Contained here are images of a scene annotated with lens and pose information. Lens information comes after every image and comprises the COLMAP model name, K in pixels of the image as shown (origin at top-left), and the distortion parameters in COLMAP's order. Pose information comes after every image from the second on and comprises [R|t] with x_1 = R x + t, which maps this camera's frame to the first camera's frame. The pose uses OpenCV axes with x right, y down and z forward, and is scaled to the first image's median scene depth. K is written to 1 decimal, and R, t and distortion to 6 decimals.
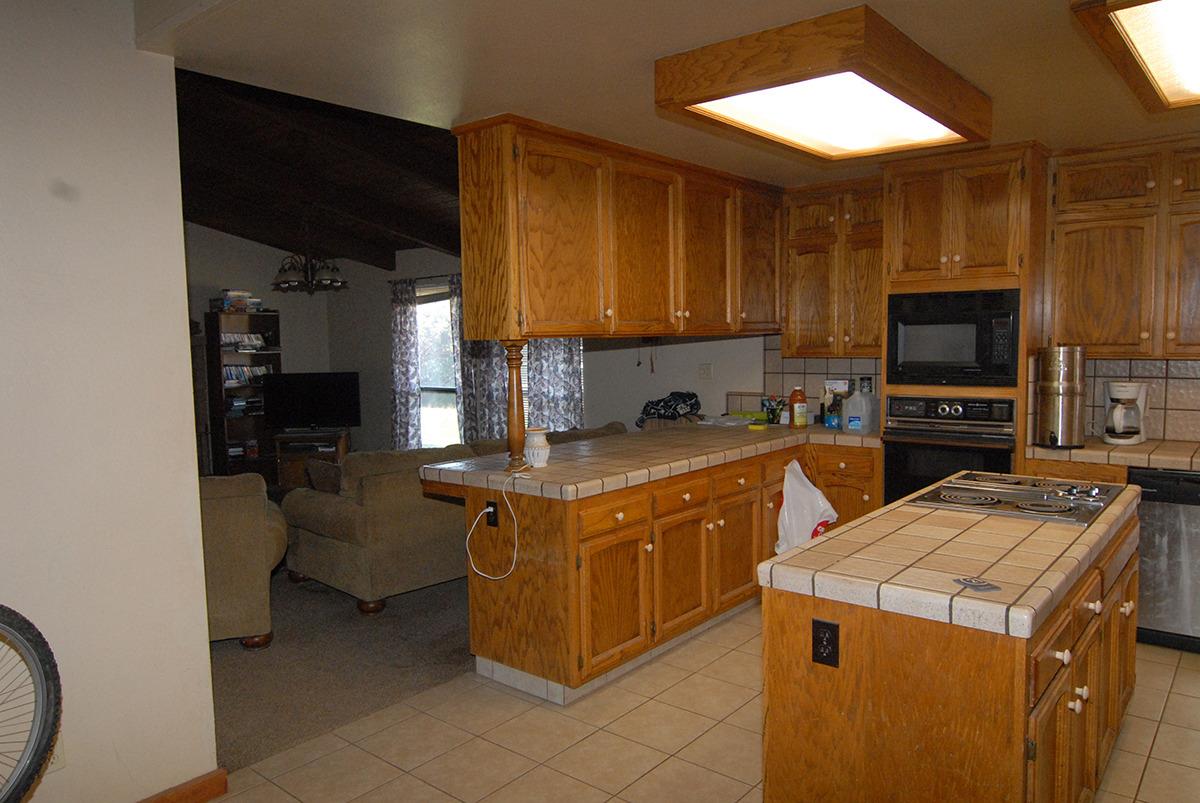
lens RADIAL K [[827.1, 0, 592.5], [0, 827.1, 405.1], [0, 0, 1]] dist [-0.003418, -0.002292]
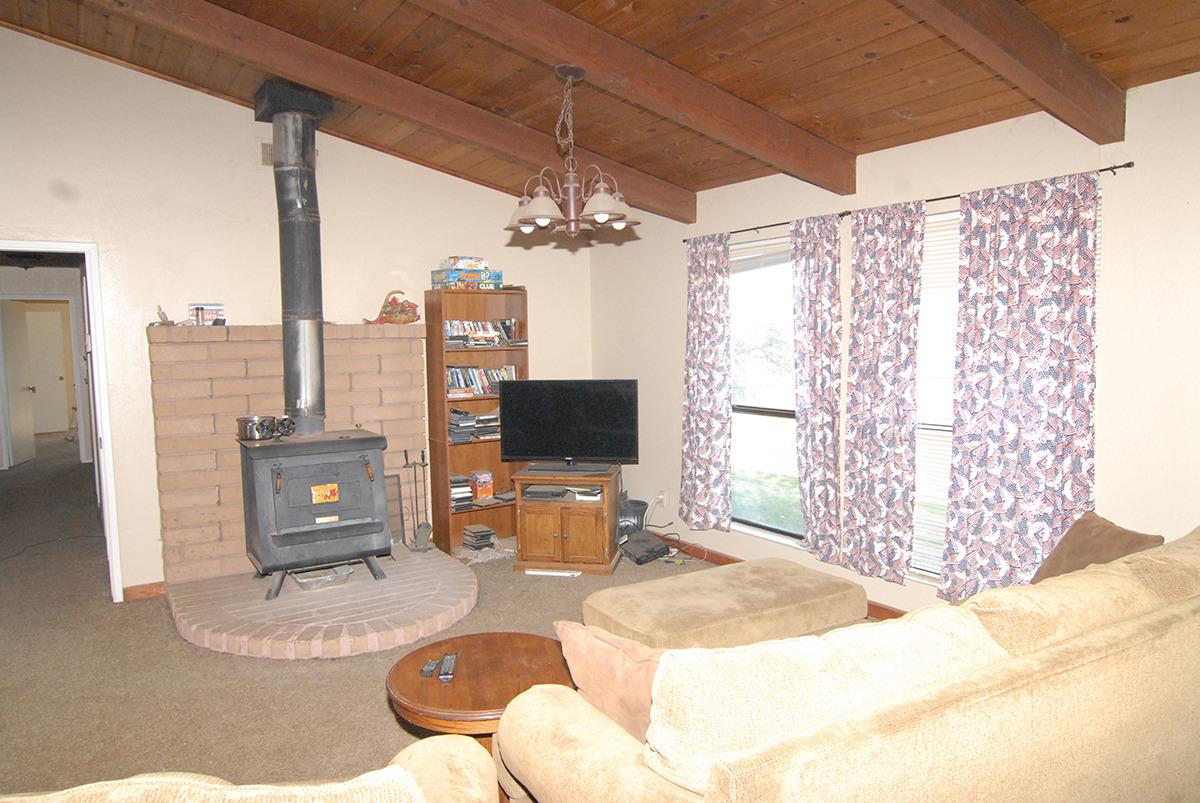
lens RADIAL K [[808.8, 0, 591.9], [0, 808.8, 403.2], [0, 0, 1]] dist [0.002189, -0.009809]
pose [[0.957459, 0.027178, -0.287286, -0.254990], [-0.024360, 0.999614, 0.013377, -0.055925], [0.287539, -0.005810, 0.957751, 0.725646]]
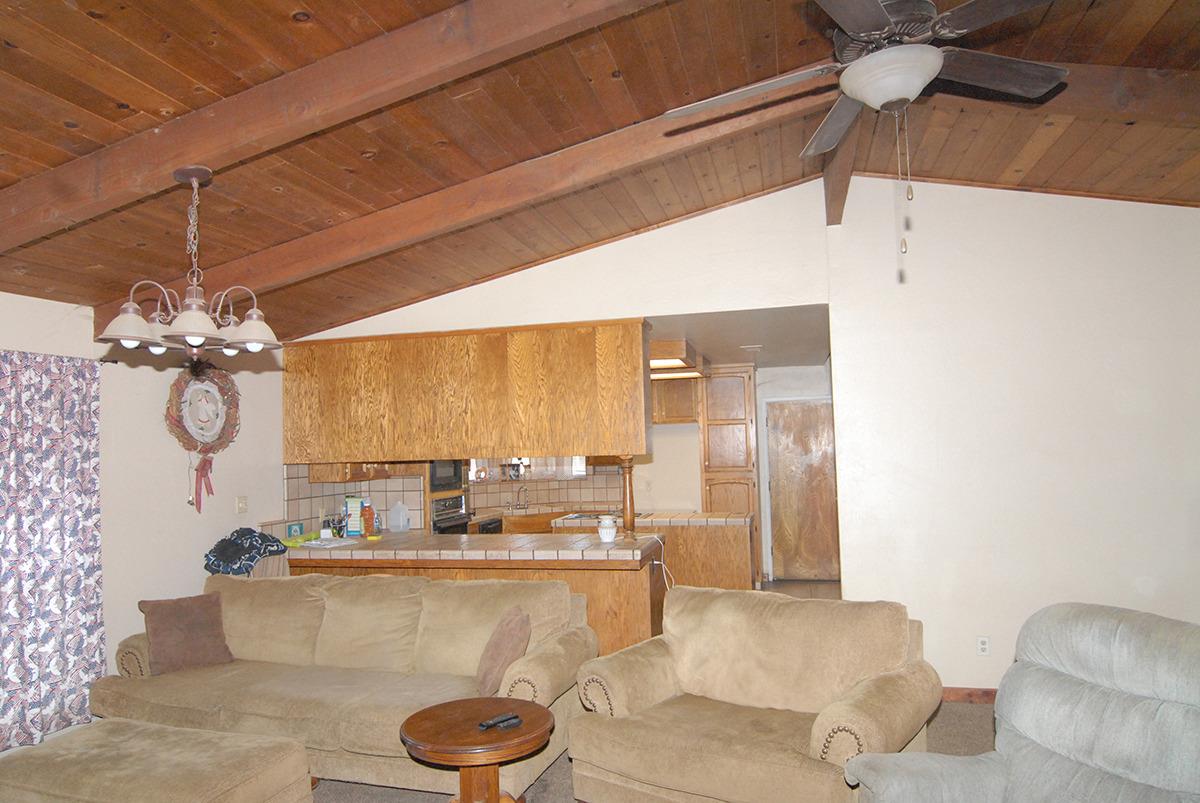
lens RADIAL K [[808.8, 0, 591.9], [0, 808.8, 403.2], [0, 0, 1]] dist [0.002189, -0.009809]
pose [[-0.435462, 0.083410, 0.896334, -1.228816], [0.111807, 0.993000, -0.038087, -0.106494], [-0.893237, 0.083631, -0.441740, 1.471761]]
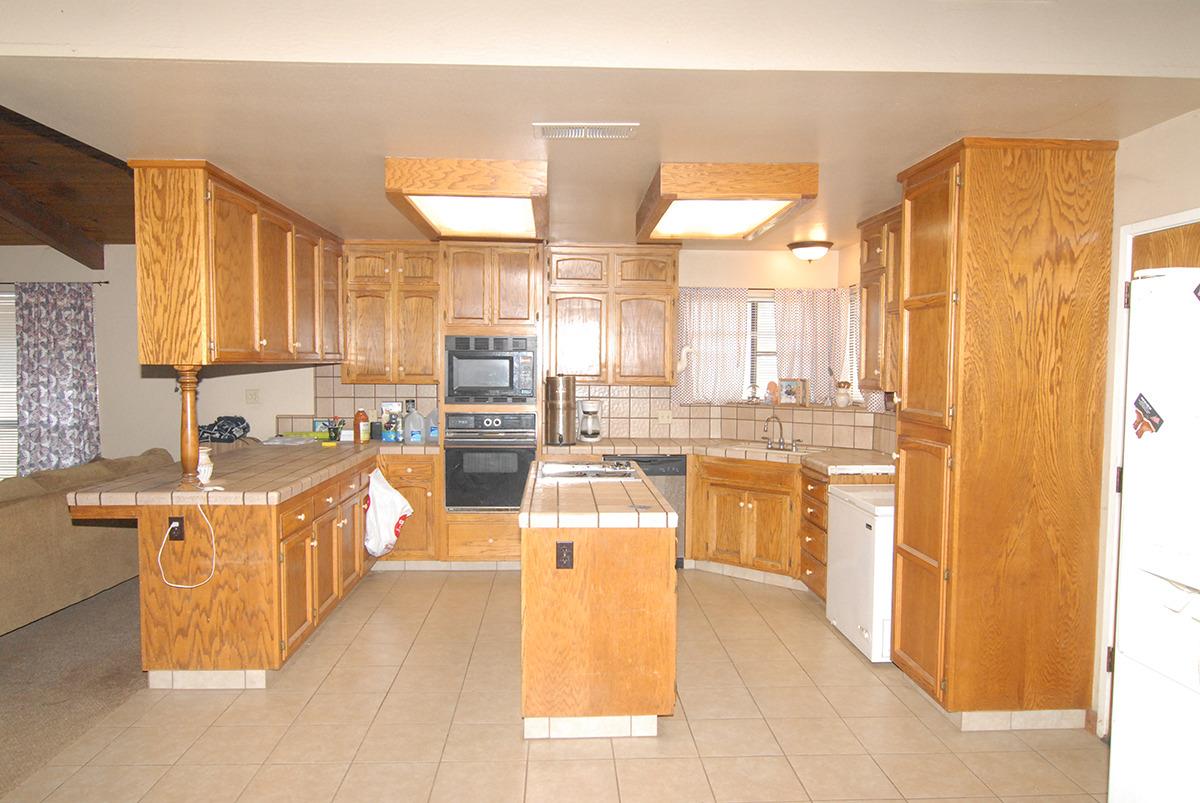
lens RADIAL K [[831.0, 0, 594.5], [0, 831.0, 411.3], [0, 0, 1]] dist [-0.007360, -0.005295]
pose [[0.737274, -0.016964, 0.675381, -0.371277], [0.036161, 0.999243, -0.014376, 0.013523], [-0.674625, 0.035022, 0.737329, -0.124466]]
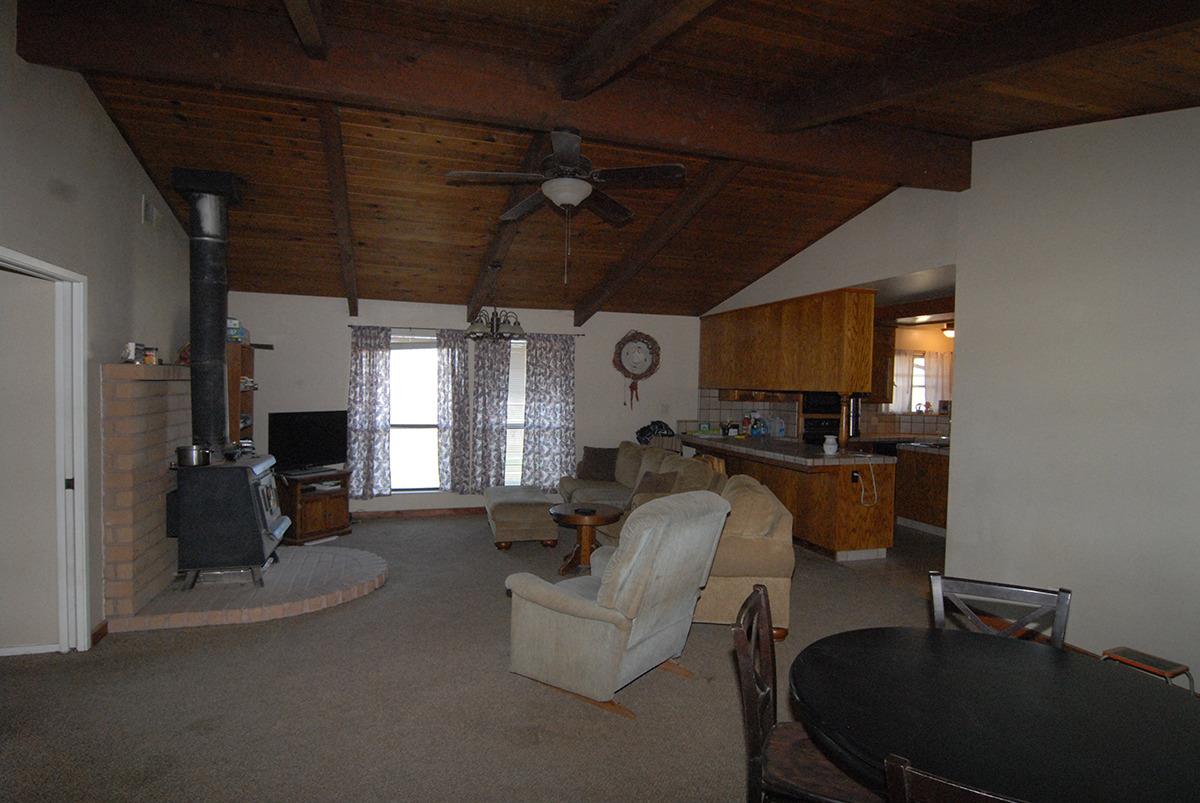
lens RADIAL K [[646.8, 0, 591.5], [0, 646.8, 405.4], [0, 0, 1]] dist [-0.018240, -0.001669]
pose [[0.529228, 0.003564, 0.848472, -1.535708], [0.039338, 0.998813, -0.028732, -0.020698], [-0.847567, 0.048583, 0.528459, 0.589960]]
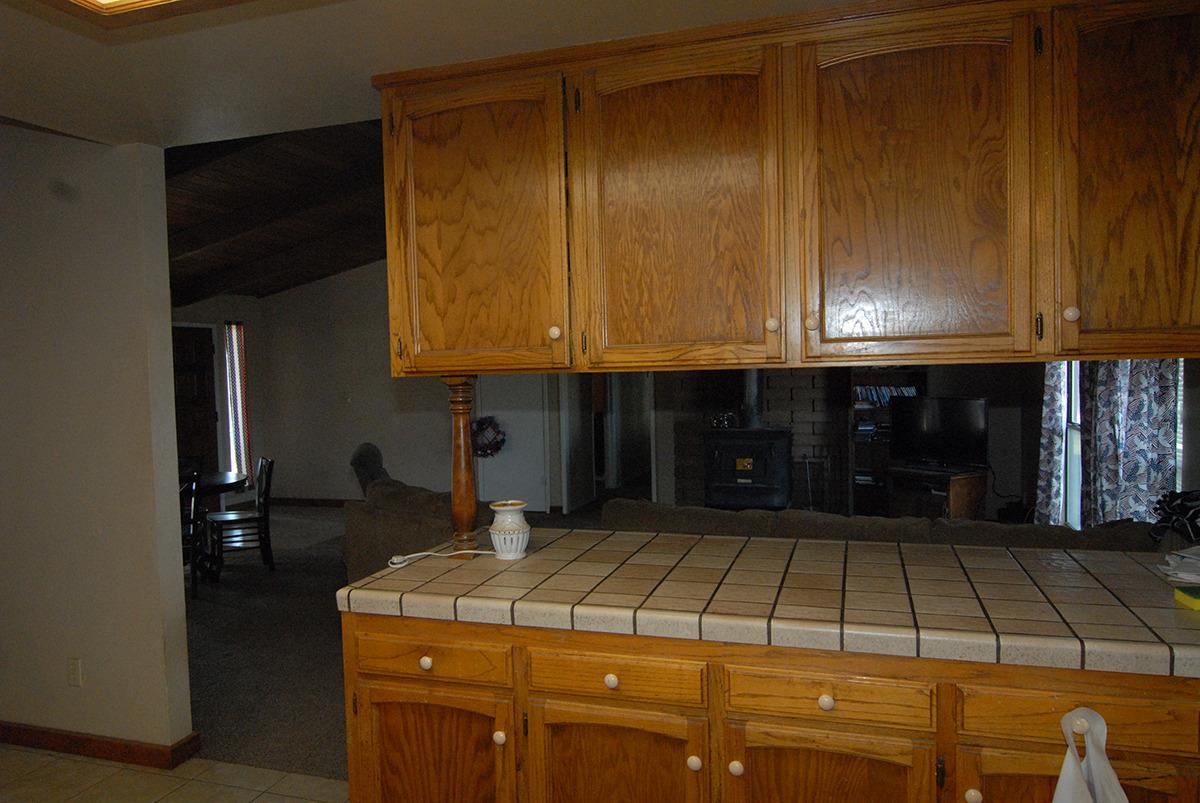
lens RADIAL K [[808.8, 0, 591.9], [0, 808.8, 403.2], [0, 0, 1]] dist [0.002189, -0.009809]
pose [[0.374318, 0.048868, -0.926012, 0.521926], [-0.057443, 0.997915, 0.029442, -0.070433], [0.925519, 0.042172, 0.376345, 0.719111]]
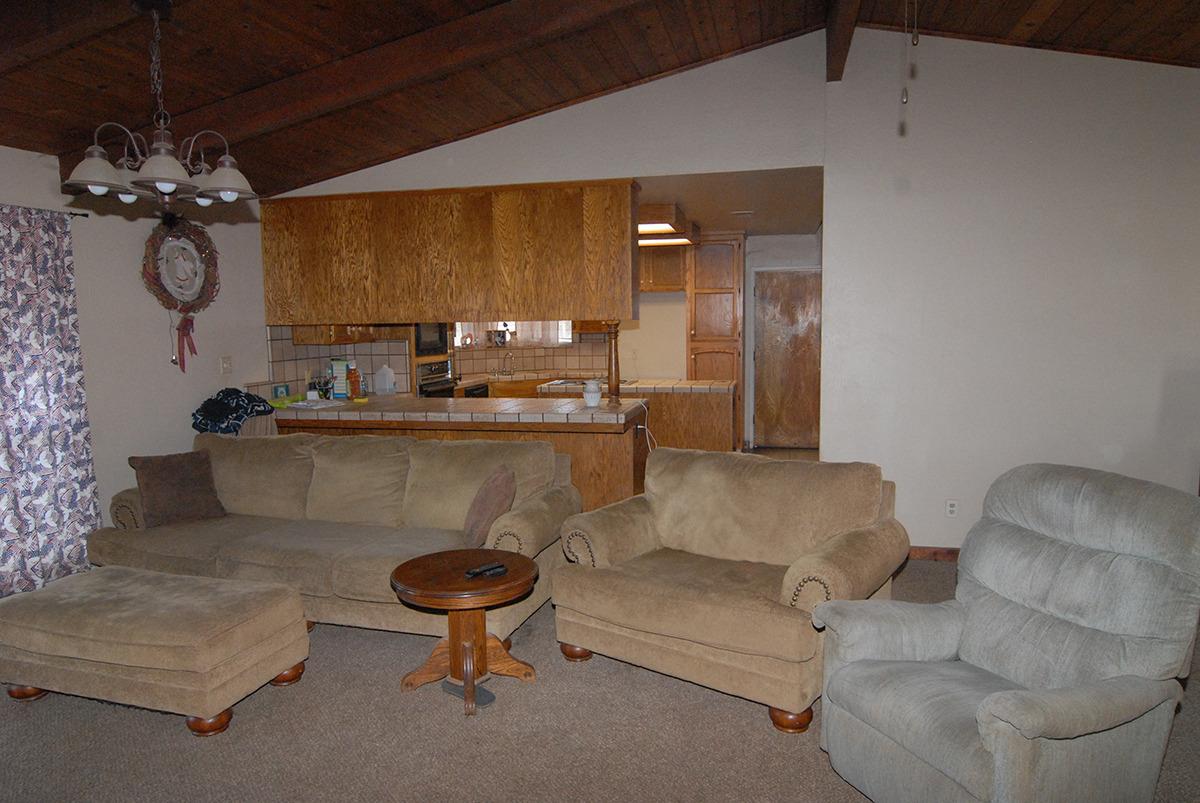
lens RADIAL K [[808.8, 0, 591.9], [0, 808.8, 403.2], [0, 0, 1]] dist [0.002189, -0.009809]
pose [[-0.450540, -0.064321, 0.890436, -1.227361], [0.097999, 0.987811, 0.120940, -0.096146], [-0.887361, 0.141750, -0.438745, 1.471104]]
